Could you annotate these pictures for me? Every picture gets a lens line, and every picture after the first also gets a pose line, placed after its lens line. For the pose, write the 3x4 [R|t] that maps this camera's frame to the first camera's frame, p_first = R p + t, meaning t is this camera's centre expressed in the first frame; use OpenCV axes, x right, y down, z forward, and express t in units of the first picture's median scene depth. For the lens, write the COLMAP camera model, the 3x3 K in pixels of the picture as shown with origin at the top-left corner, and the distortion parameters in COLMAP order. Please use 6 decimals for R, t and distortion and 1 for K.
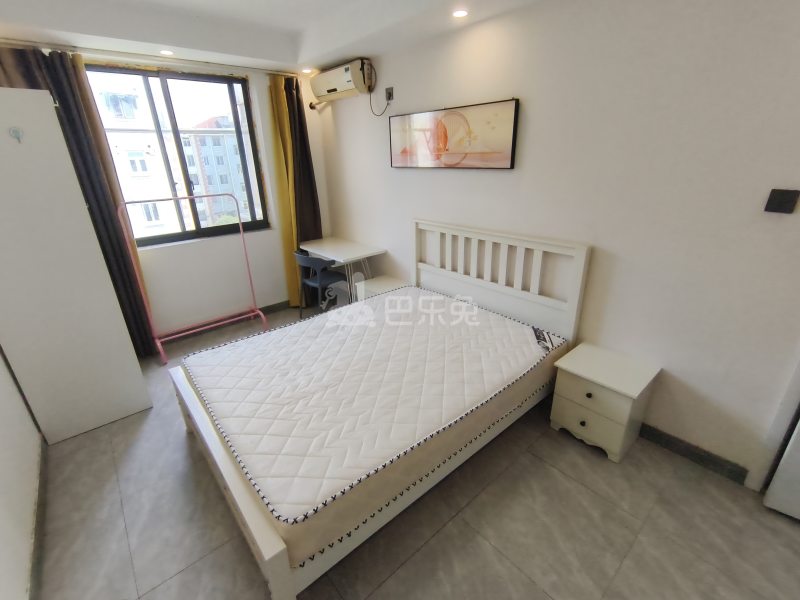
lens RADIAL K [[363.3, 0, 398.7], [0, 363.3, 297.5], [0, 0, 1]] dist [-0.003528, -0.000380]
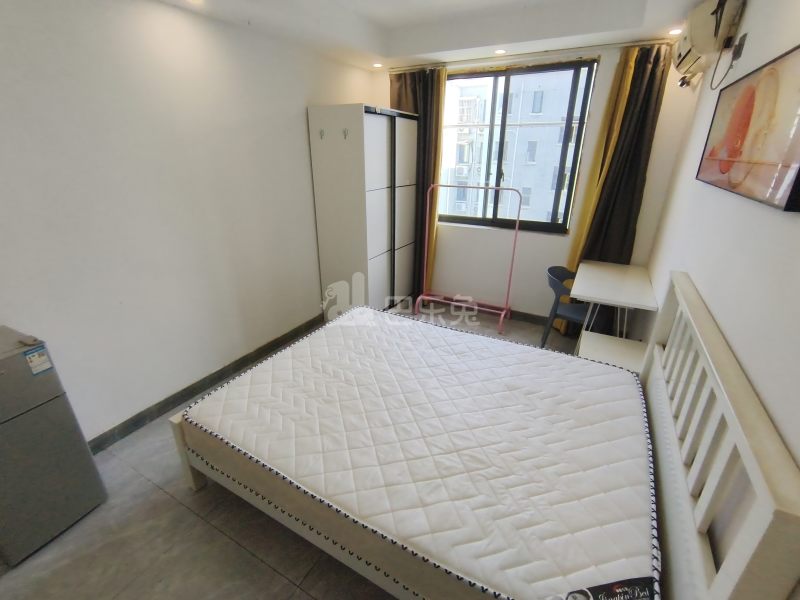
lens RADIAL K [[363.3, 0, 398.7], [0, 363.3, 297.5], [0, 0, 1]] dist [-0.003528, -0.000380]
pose [[0.346658, 0.377017, -0.858887, 0.480323], [-0.352634, 0.900877, 0.253121, -0.206996], [0.869182, 0.215126, 0.445245, 0.459229]]
